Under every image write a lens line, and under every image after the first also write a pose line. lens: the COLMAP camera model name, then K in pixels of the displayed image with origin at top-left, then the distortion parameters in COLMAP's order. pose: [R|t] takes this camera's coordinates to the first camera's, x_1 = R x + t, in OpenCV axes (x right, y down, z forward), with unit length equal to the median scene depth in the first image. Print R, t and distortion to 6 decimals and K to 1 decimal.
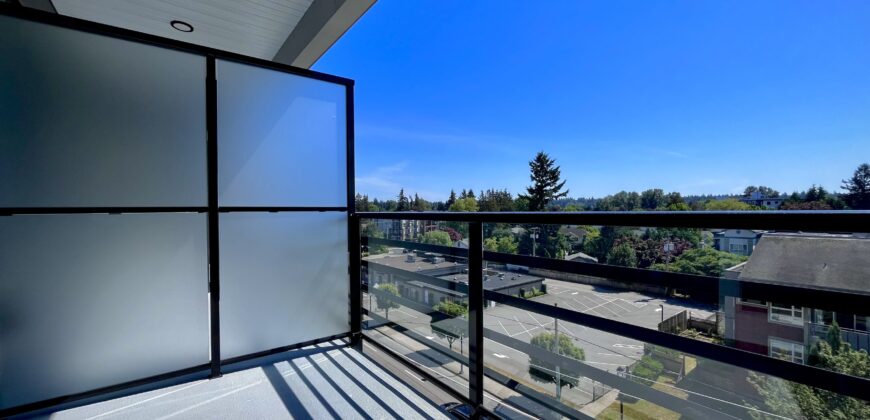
lens RADIAL K [[351.3, 0, 431.6], [0, 351.3, 210.9], [0, 0, 1]] dist [0.002214, 0.000208]
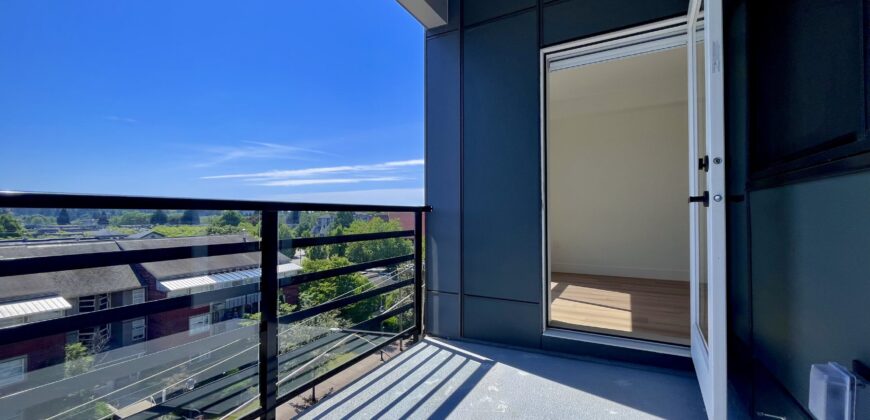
lens RADIAL K [[351.3, 0, 431.6], [0, 351.3, 210.9], [0, 0, 1]] dist [0.002214, 0.000208]
pose [[-0.398599, 0.022034, 0.916861, -0.829229], [0.008754, 0.999757, -0.020221, 0.072129], [-0.917084, -0.000034, -0.398695, 1.003188]]
